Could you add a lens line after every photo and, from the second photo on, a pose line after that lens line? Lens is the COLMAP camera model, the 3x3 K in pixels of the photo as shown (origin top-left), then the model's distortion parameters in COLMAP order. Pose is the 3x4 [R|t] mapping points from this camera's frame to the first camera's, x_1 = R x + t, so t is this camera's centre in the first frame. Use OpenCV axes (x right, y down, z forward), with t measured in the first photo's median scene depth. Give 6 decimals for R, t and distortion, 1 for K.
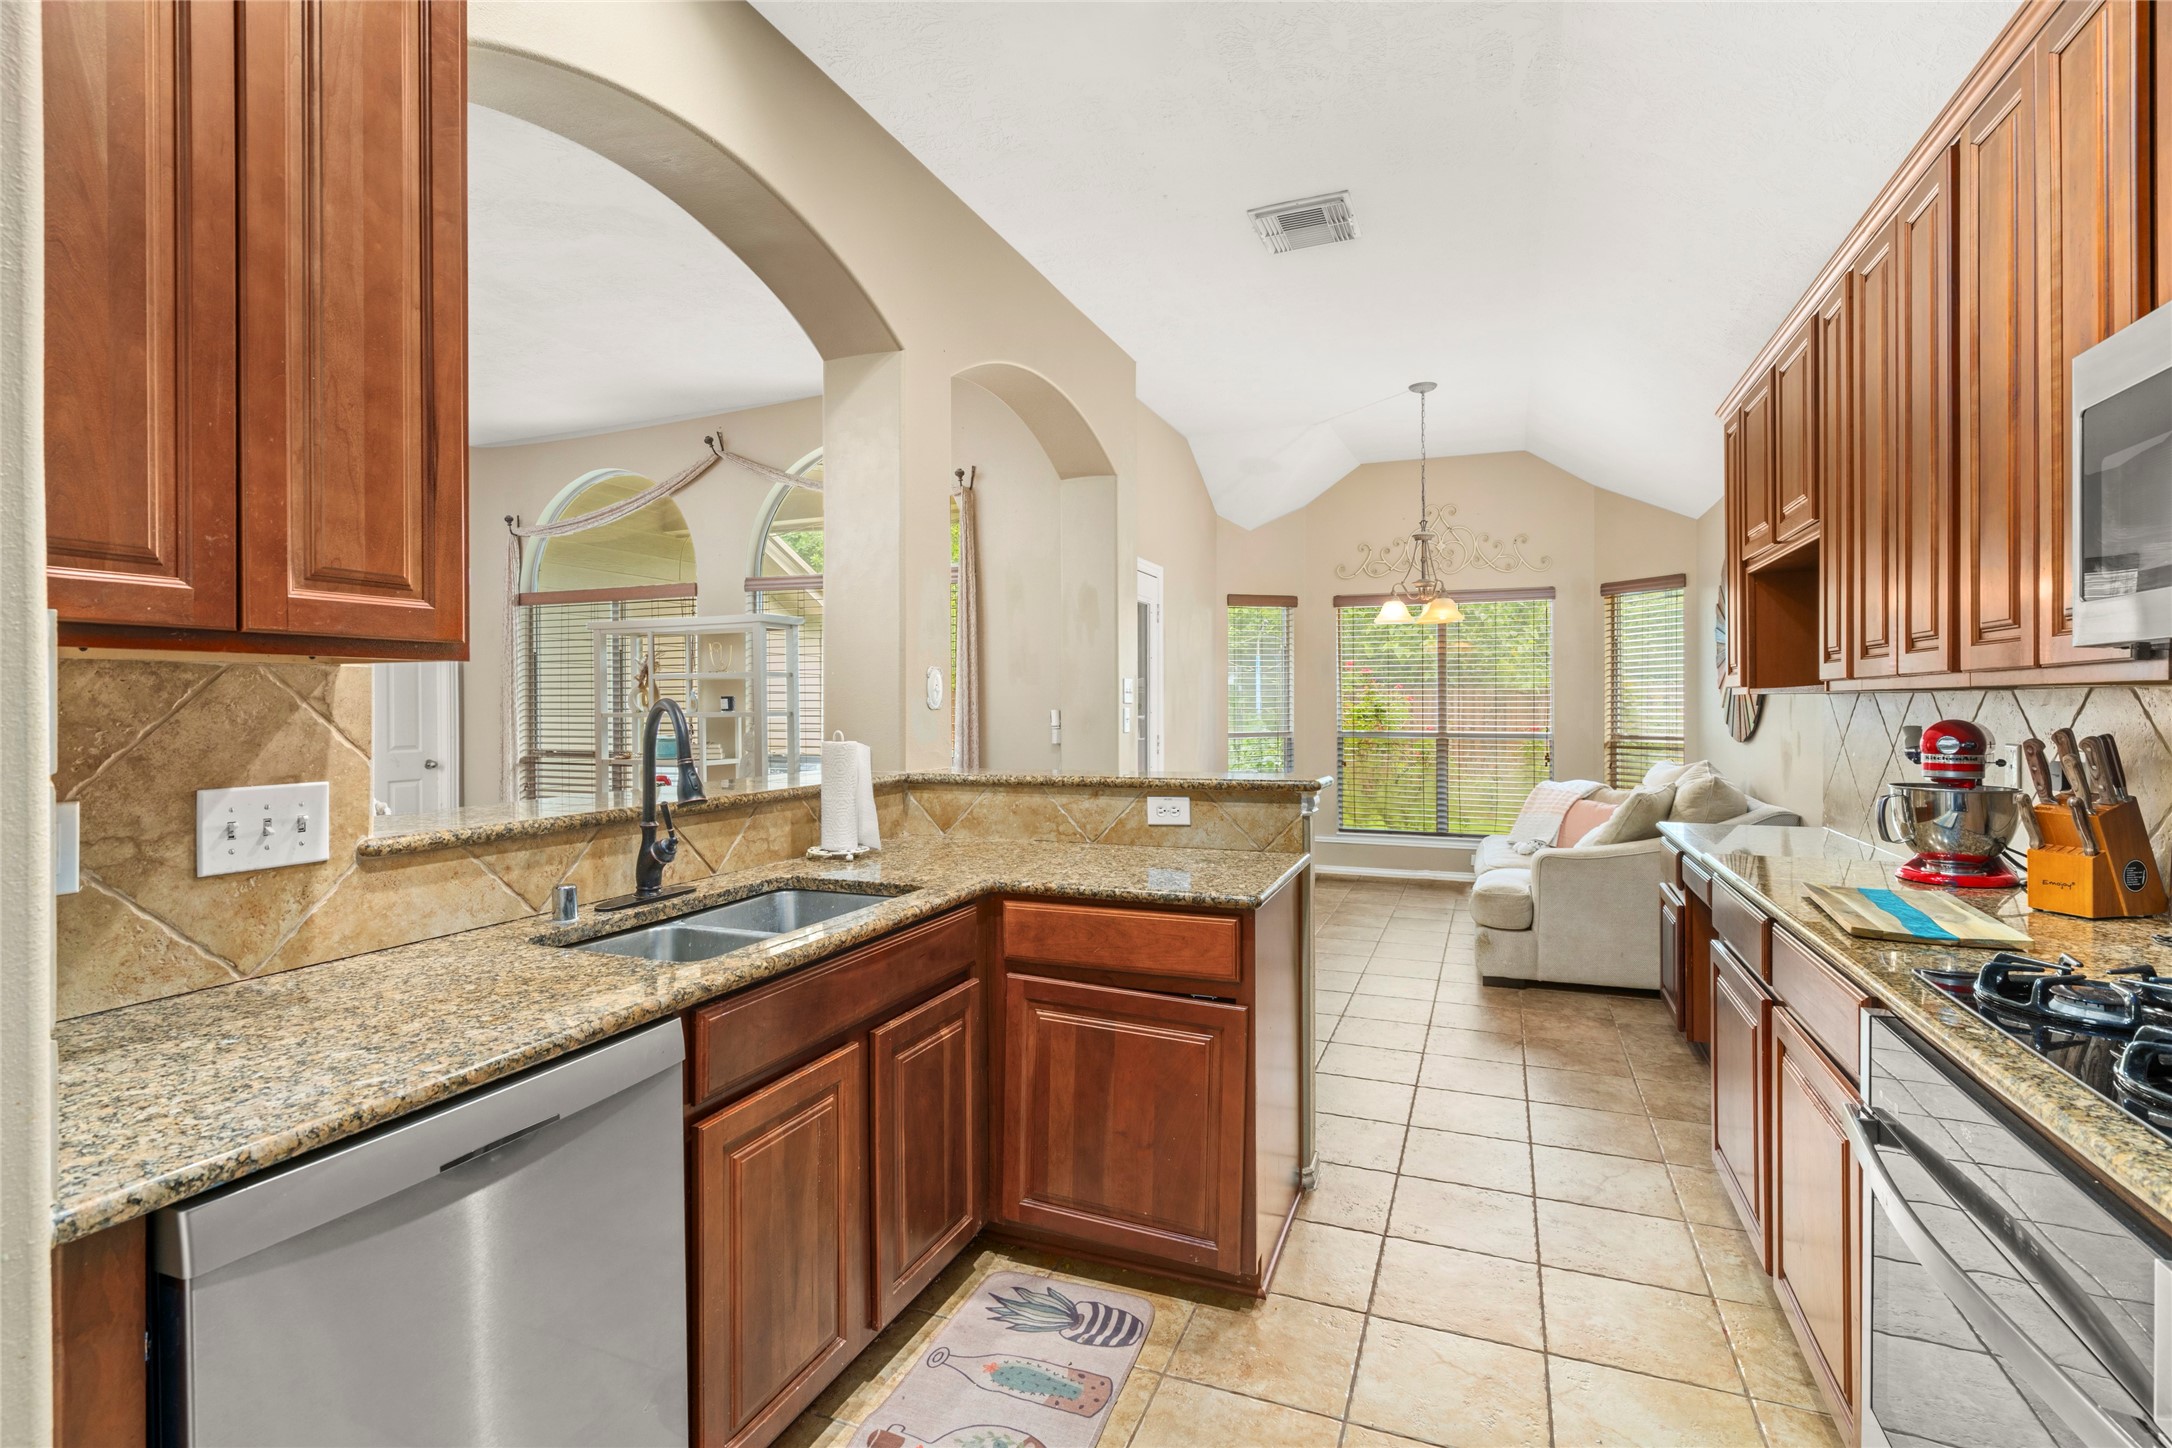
lens RADIAL K [[1004.5, 0, 1093.9], [0, 1004.5, 704.5], [0, 0, 1]] dist [-0.009127, 0.004312]
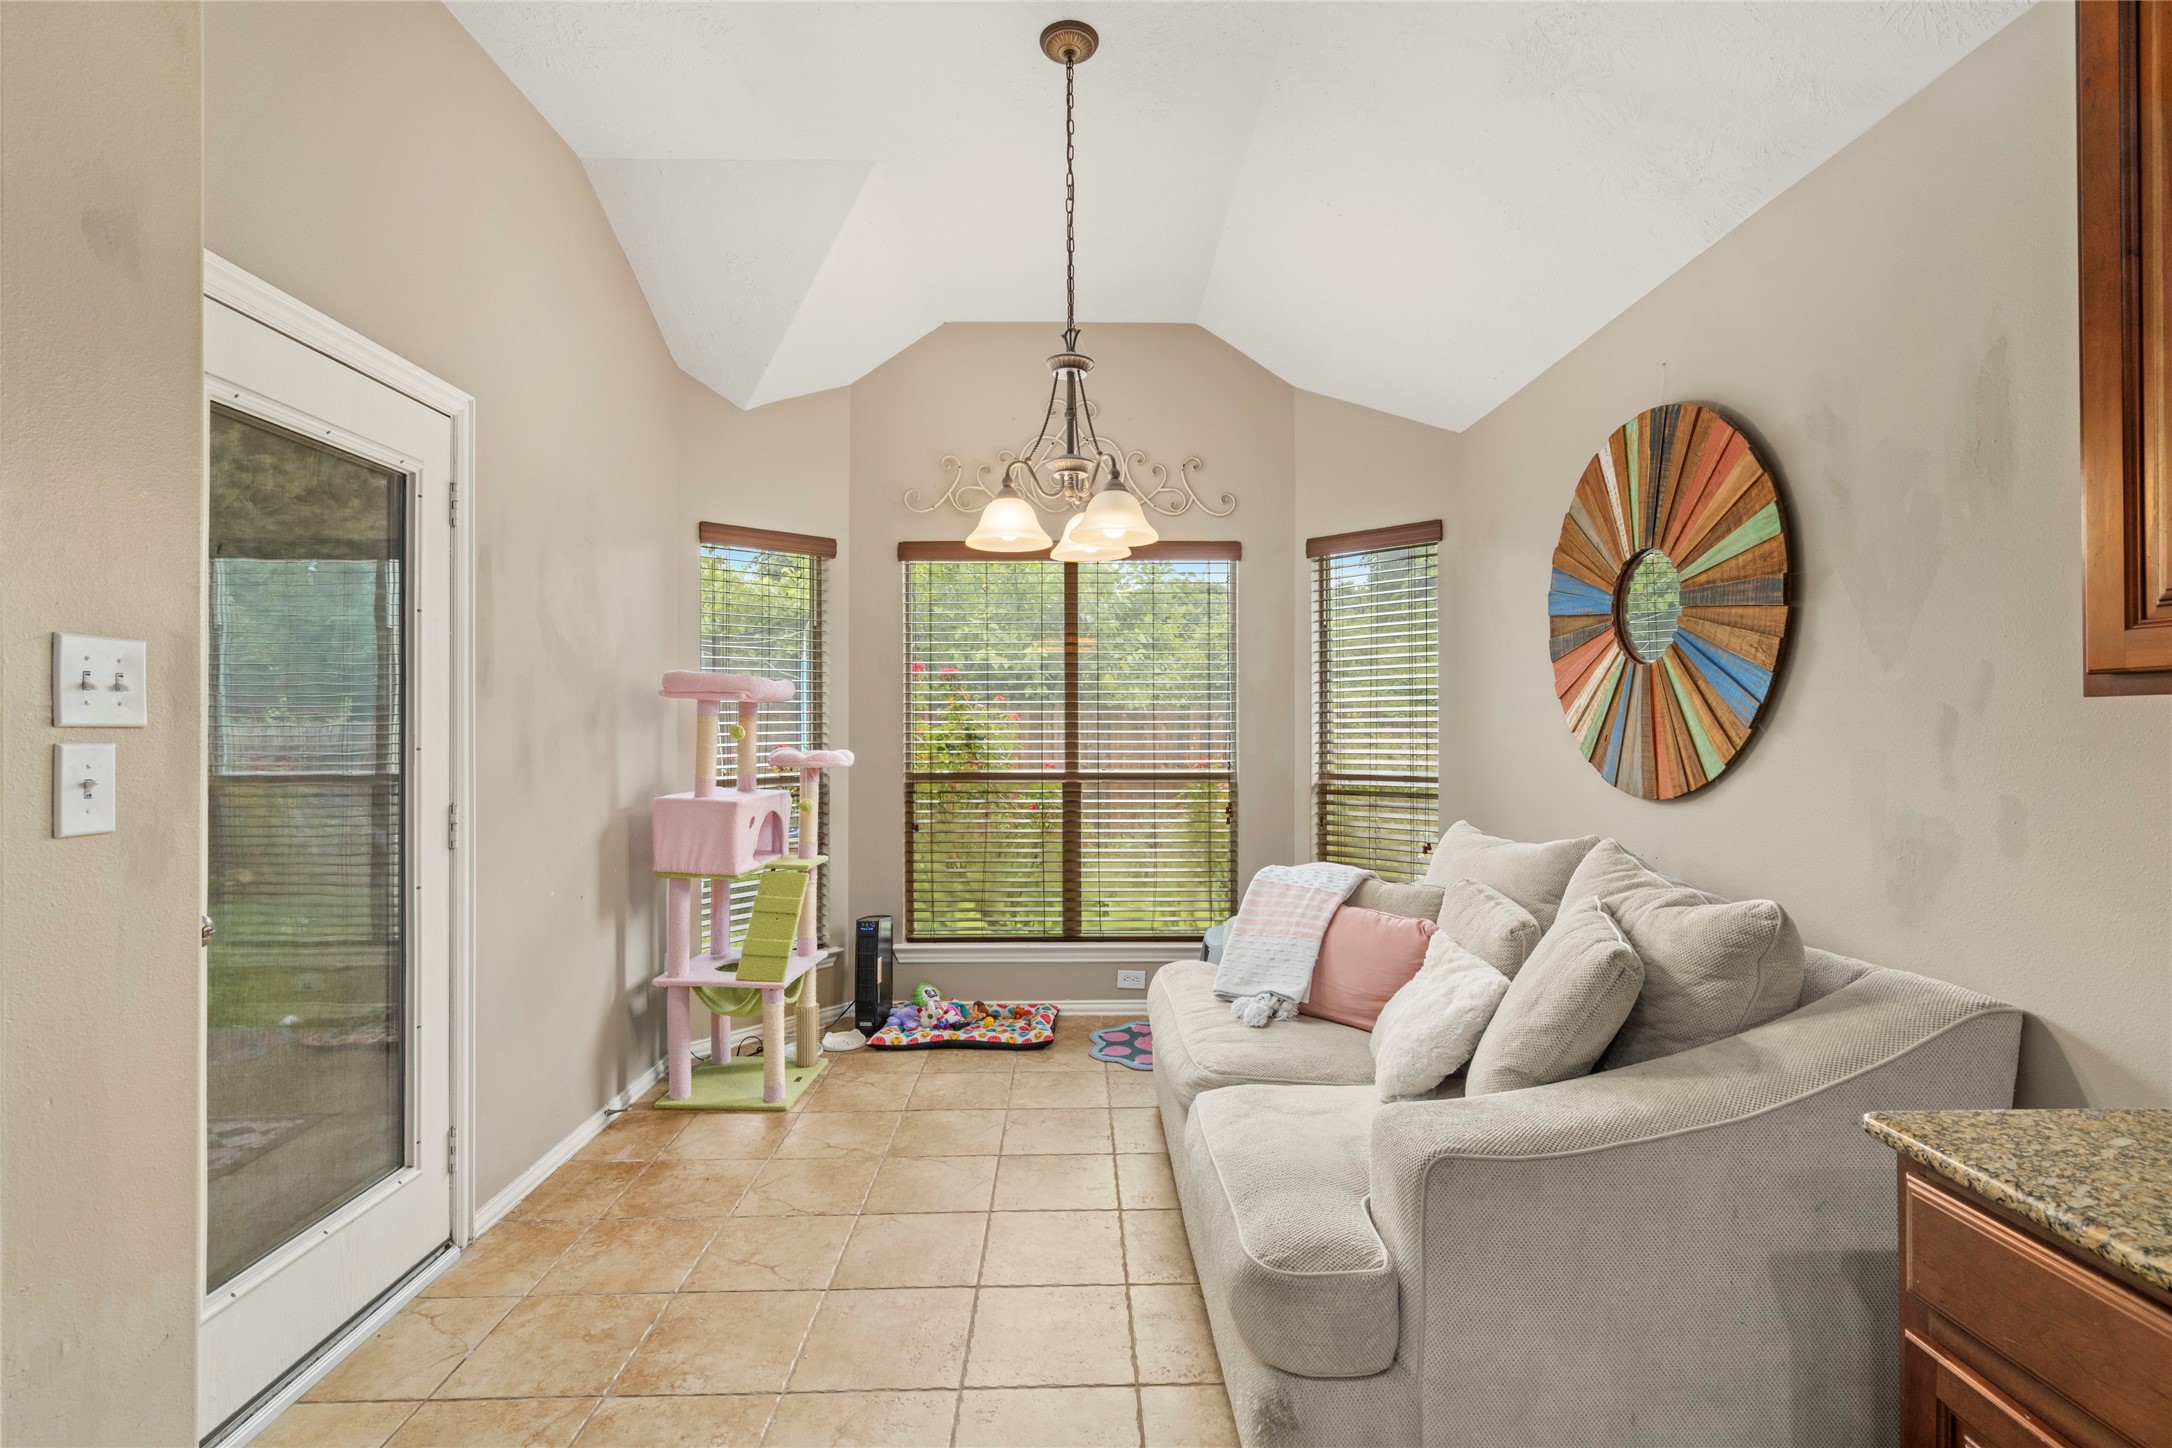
lens RADIAL K [[1004.5, 0, 1091.8], [0, 1004.5, 713.6], [0, 0, 1]] dist [-0.009127, 0.004312]
pose [[0.921067, -0.000464, 0.389404, 0.125725], [0.004323, 0.999950, -0.009034, -0.003151], [-0.389380, 0.010004, 0.921023, 0.456295]]
